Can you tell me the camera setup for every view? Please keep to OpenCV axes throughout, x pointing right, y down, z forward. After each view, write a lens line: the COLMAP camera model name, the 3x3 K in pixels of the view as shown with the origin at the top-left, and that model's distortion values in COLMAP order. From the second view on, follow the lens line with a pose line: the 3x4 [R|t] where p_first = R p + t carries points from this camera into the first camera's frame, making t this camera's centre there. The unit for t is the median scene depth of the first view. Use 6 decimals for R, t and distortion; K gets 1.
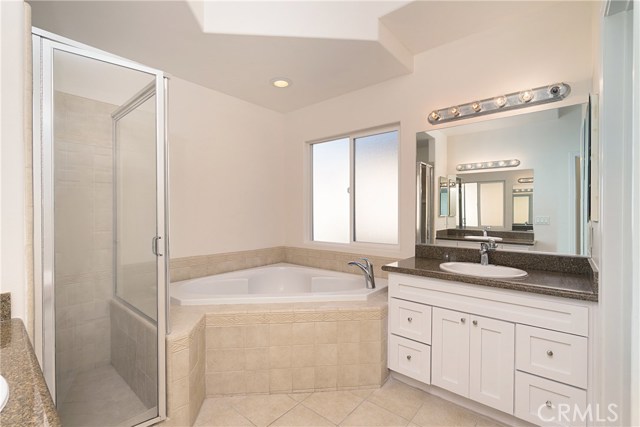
lens RADIAL K [[291.3, 0, 320.7], [0, 291.3, 212.7], [0, 0, 1]] dist [-0.001704, -0.001004]
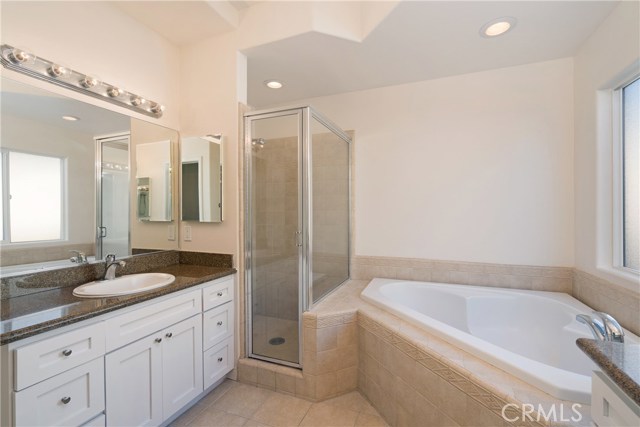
lens RADIAL K [[291.3, 0, 320.3], [0, 291.3, 212.3], [0, 0, 1]] dist [-0.001704, -0.001004]
pose [[0.325227, 0.000839, -0.945636, 0.351072], [0.001007, 0.999999, 0.001233, -0.006667], [0.945635, -0.001353, 0.325226, 0.335567]]
